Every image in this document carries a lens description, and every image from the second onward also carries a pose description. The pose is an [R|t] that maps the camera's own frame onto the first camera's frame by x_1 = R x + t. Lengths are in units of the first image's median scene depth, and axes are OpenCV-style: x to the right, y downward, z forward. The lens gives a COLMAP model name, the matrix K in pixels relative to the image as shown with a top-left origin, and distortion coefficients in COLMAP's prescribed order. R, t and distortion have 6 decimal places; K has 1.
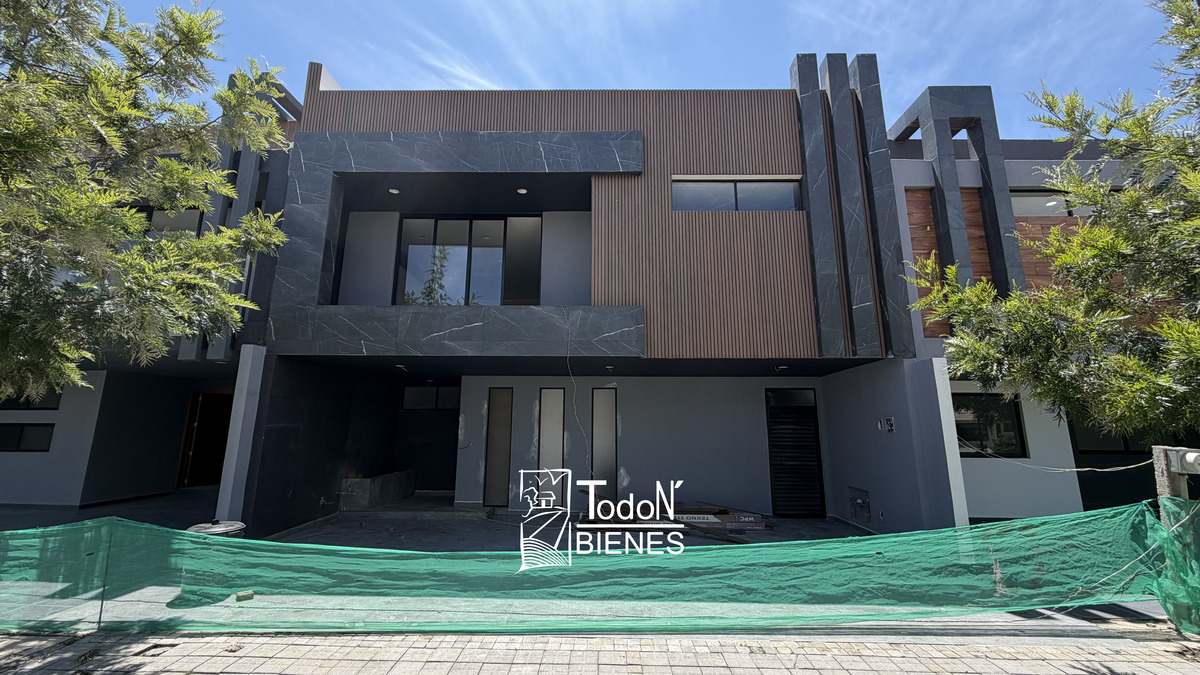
lens RADIAL K [[477.4, 0, 602.2], [0, 477.4, 336.3], [0, 0, 1]] dist [-0.000042, 0.000706]
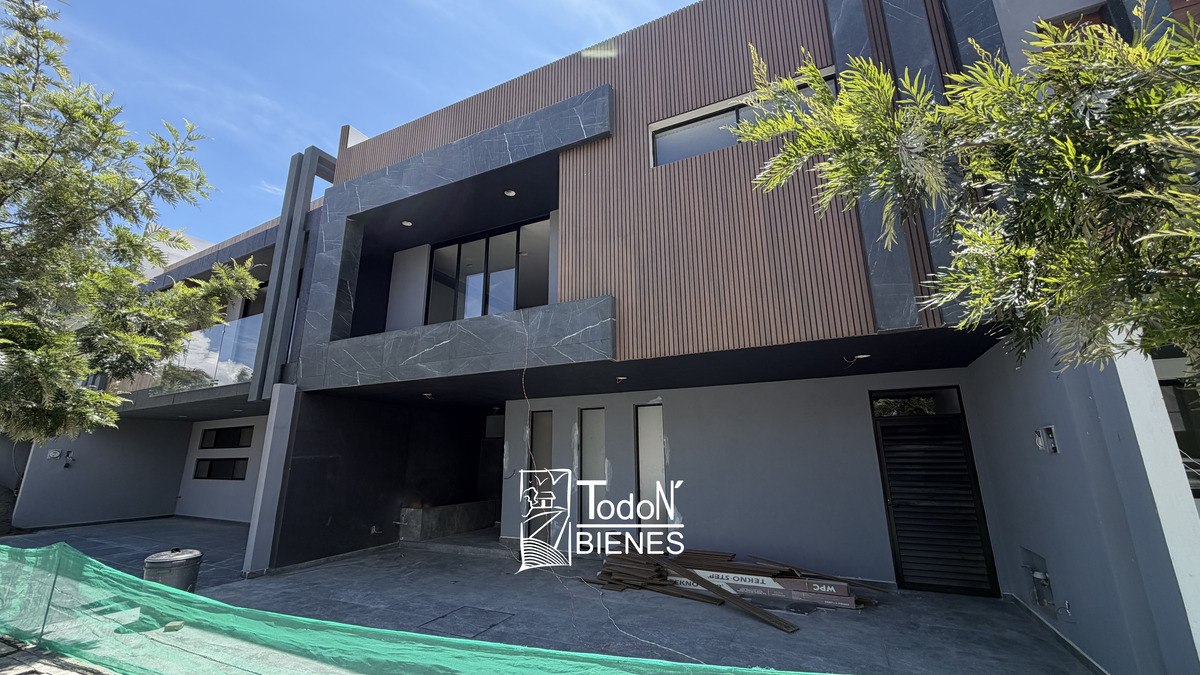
lens RADIAL K [[477.4, 0, 599.3], [0, 477.4, 337.0], [0, 0, 1]] dist [-0.000042, 0.000706]
pose [[0.904543, -0.117788, -0.409790, 0.342808], [0.096149, 0.992679, -0.073097, 0.053996], [0.415400, 0.026719, 0.909246, 0.260159]]
